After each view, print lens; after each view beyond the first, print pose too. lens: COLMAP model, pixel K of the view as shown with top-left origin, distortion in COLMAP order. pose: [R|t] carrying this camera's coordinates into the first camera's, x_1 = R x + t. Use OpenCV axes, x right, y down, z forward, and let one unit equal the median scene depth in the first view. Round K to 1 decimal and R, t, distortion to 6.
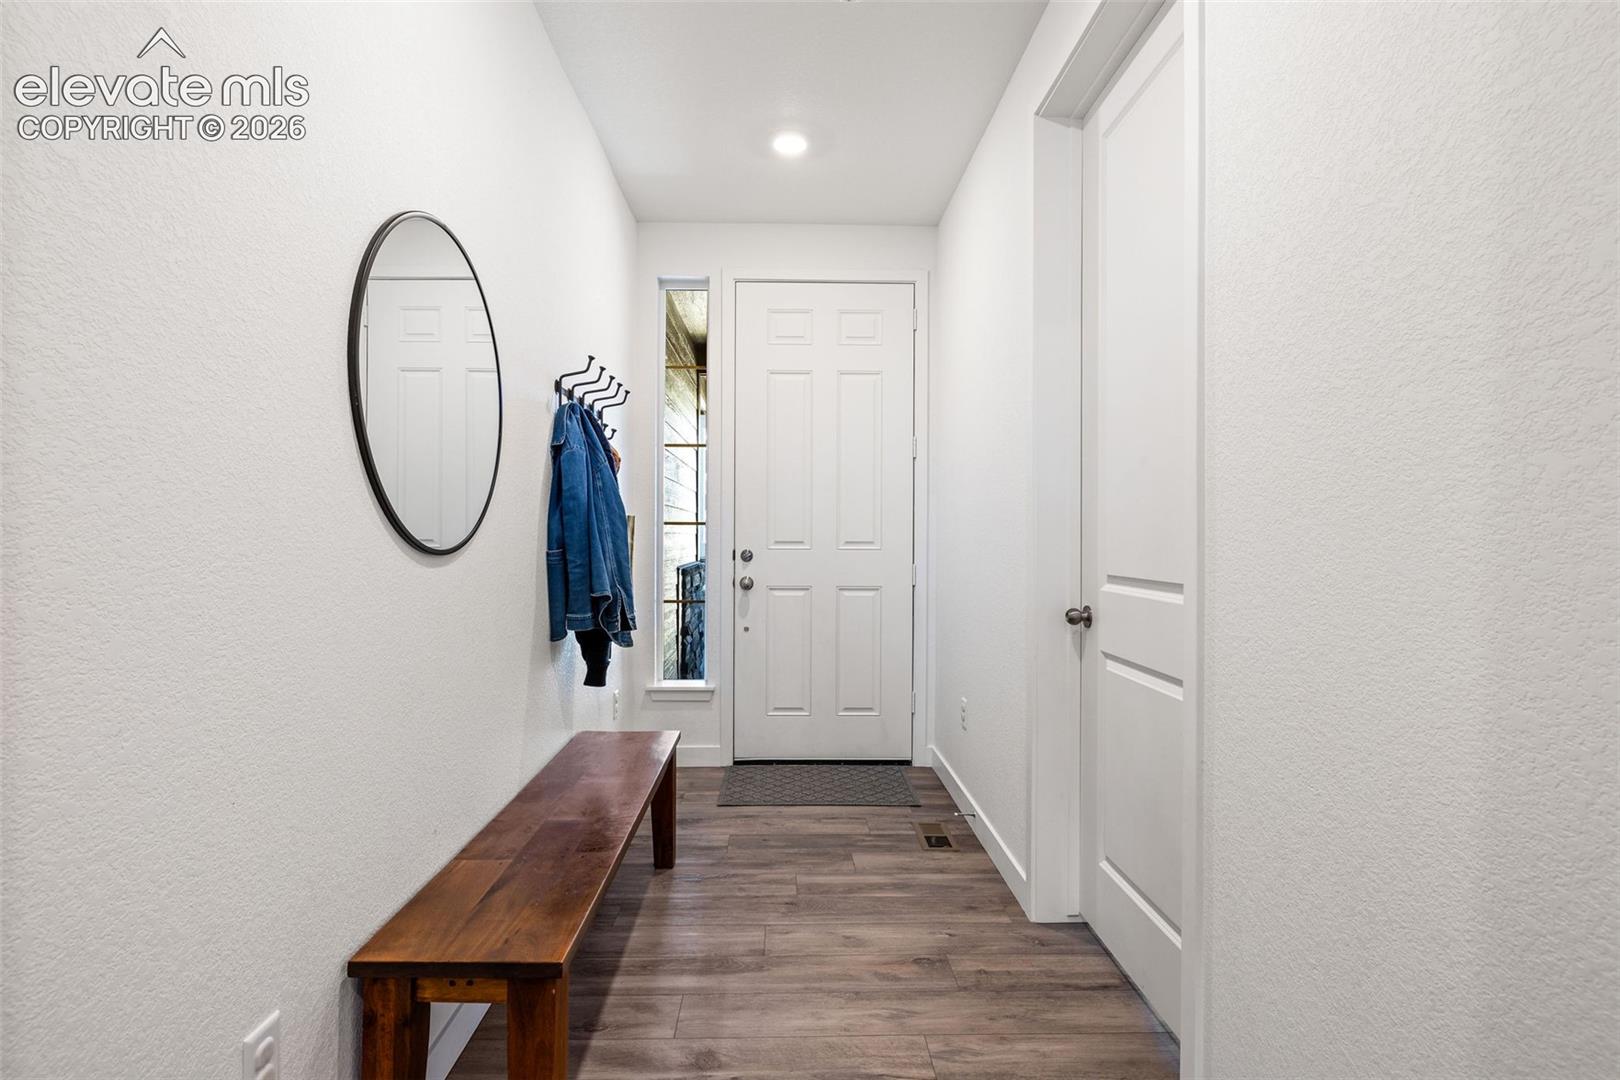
lens RADIAL K [[799.8, 0, 805.4], [0, 799.8, 536.2], [0, 0, 1]] dist [-0.005106, -0.000259]
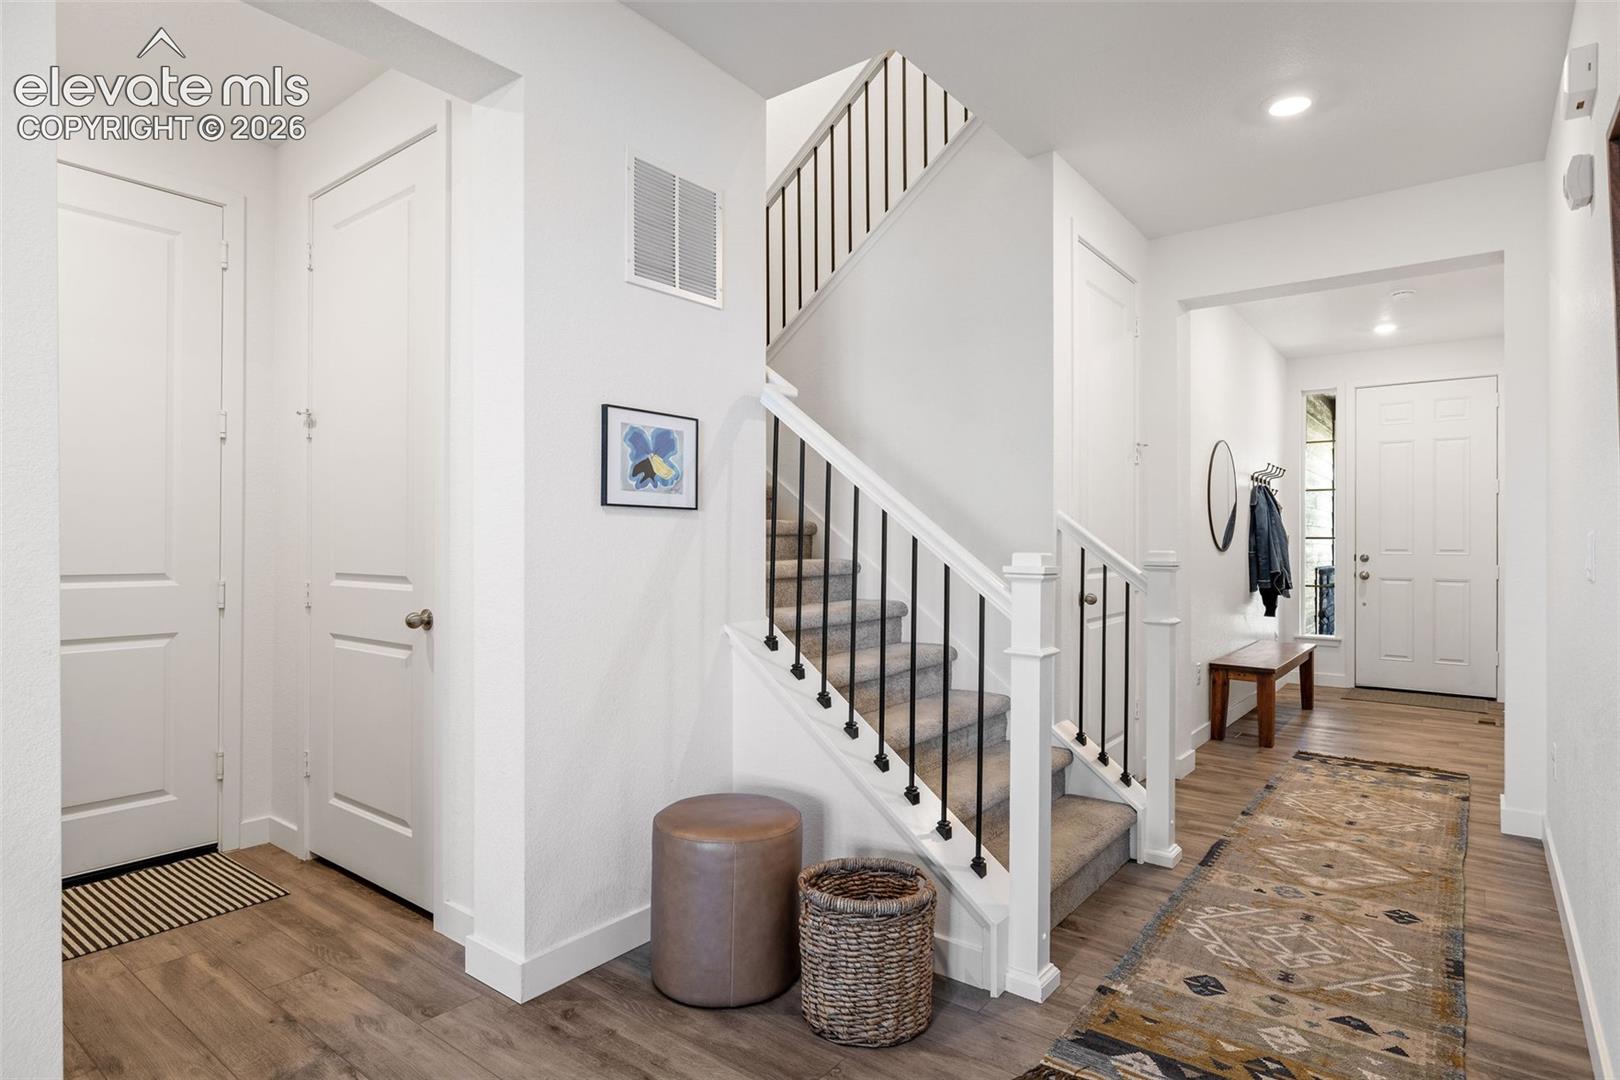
lens RADIAL K [[854.7, 0, 812.6], [0, 854.7, 544.4], [0, 0, 1]] dist [-0.002675, 0.000009]
pose [[0.768726, -0.003562, -0.639568, 0.235851], [-0.000185, 0.999983, -0.005792, 0.009428], [0.639578, 0.004571, 0.768713, -1.411547]]
